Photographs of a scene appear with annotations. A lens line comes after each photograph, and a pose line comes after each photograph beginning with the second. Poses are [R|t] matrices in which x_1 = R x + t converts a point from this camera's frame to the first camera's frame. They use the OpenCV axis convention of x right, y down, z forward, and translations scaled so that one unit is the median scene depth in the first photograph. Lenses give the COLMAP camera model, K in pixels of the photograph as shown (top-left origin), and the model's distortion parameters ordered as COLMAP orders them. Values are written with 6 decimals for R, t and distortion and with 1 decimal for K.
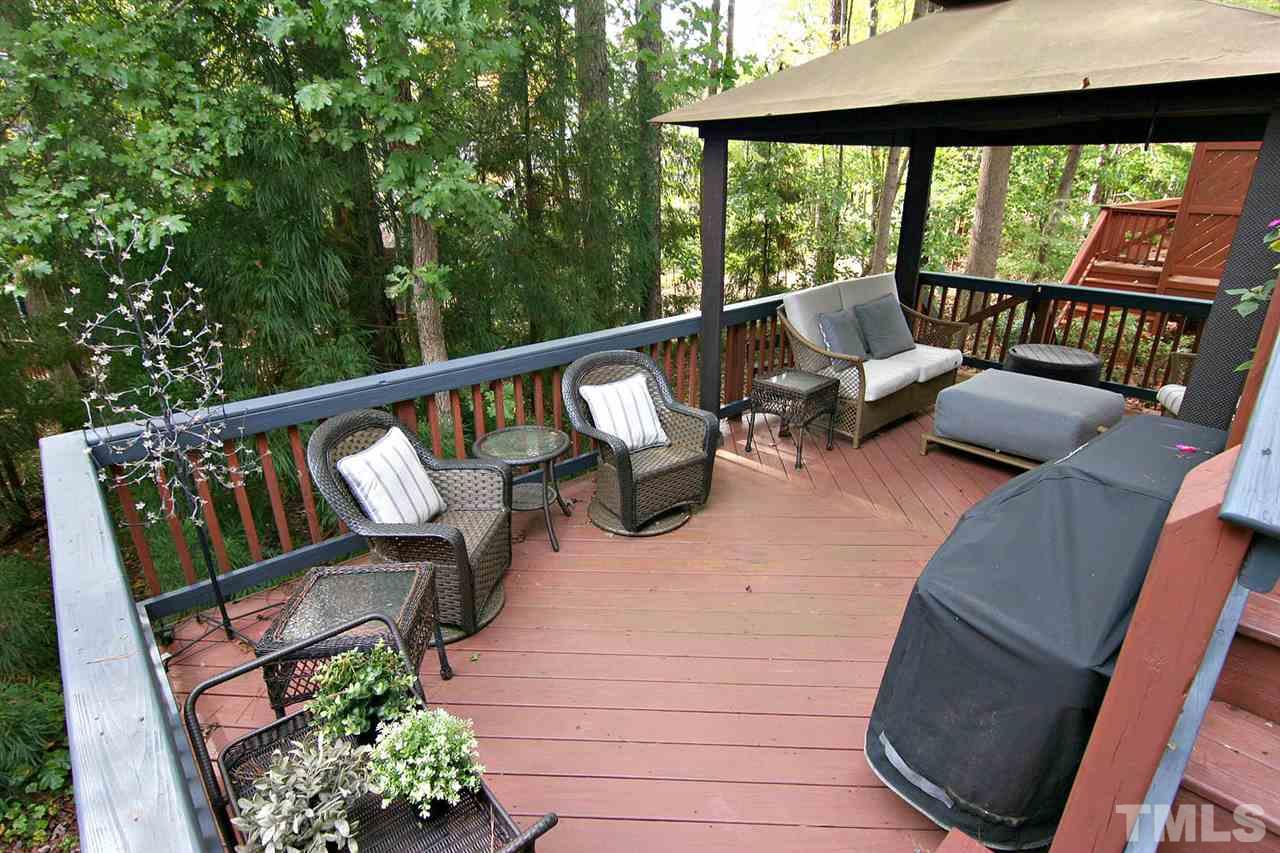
lens RADIAL K [[652.4, 0, 638.9], [0, 652.4, 423.4], [0, 0, 1]] dist [-0.004230, -0.010206]
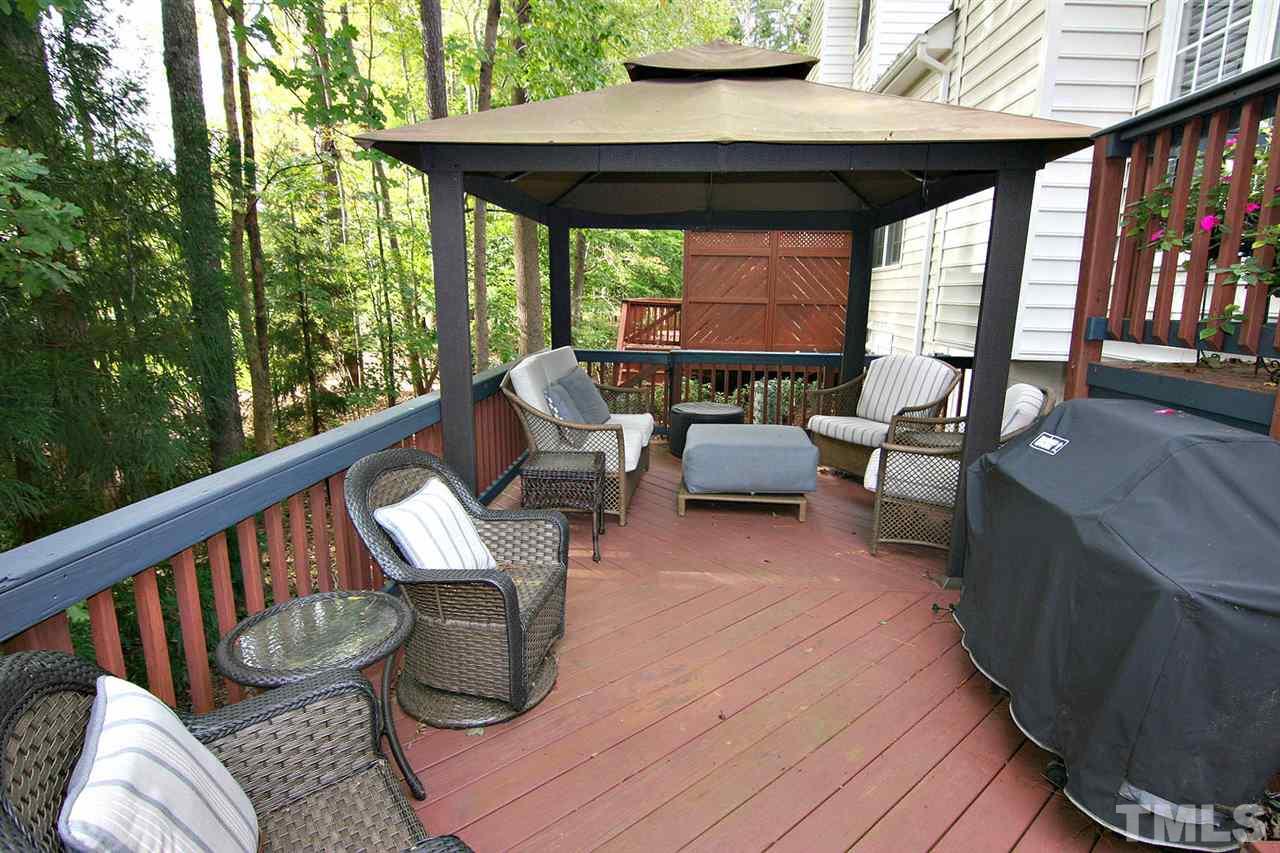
lens RADIAL K [[652.4, 0, 643.4], [0, 652.4, 432.1], [0, 0, 1]] dist [-0.004230, -0.010206]
pose [[0.720272, -0.125515, 0.682242, -0.277902], [0.227568, 0.971821, -0.061463, -0.029039], [-0.655302, 0.199526, 0.728539, 0.335003]]
